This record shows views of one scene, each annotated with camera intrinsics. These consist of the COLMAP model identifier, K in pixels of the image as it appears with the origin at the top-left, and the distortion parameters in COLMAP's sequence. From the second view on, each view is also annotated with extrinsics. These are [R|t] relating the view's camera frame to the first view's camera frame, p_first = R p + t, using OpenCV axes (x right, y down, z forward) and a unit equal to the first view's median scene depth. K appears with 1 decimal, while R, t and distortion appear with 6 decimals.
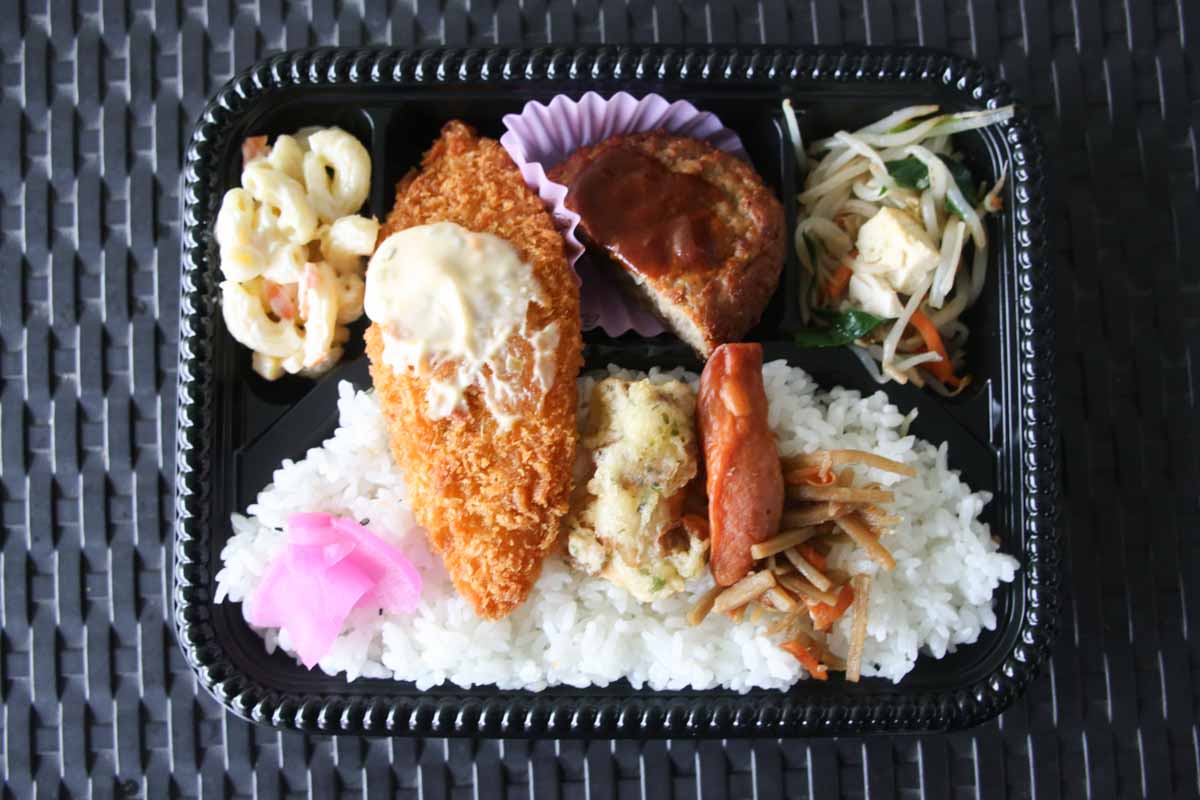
lens RADIAL K [[882.9, 0, 600.0], [0, 882.9, 400.0], [0, 0, 1]] dist [-0.071004, -0.000612]
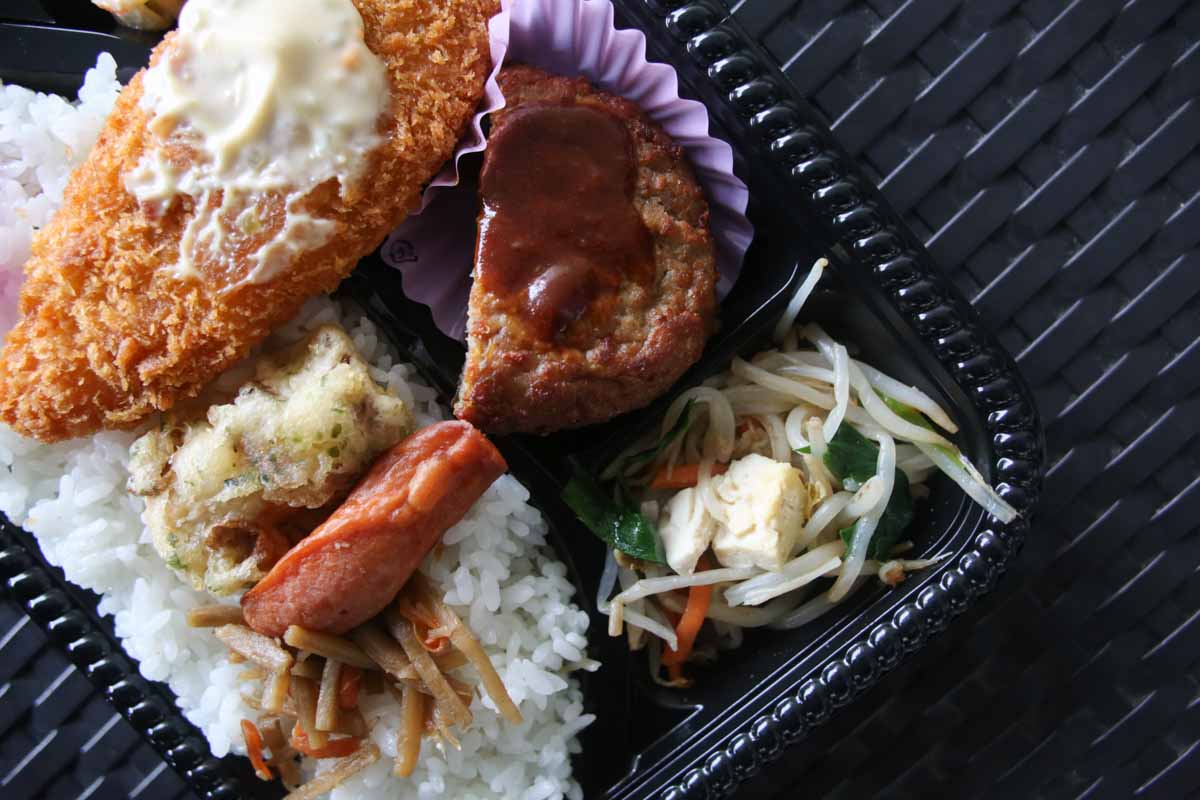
lens RADIAL K [[866.4, 0, 601.6], [0, 866.4, 403.2], [0, 0, 1]] dist [-0.068080, 0.003235]
pose [[0.652239, 0.754960, 0.067971, 0.150416], [-0.754156, 0.637271, 0.158539, -0.268884], [0.076375, -0.154666, 0.985010, 0.322356]]
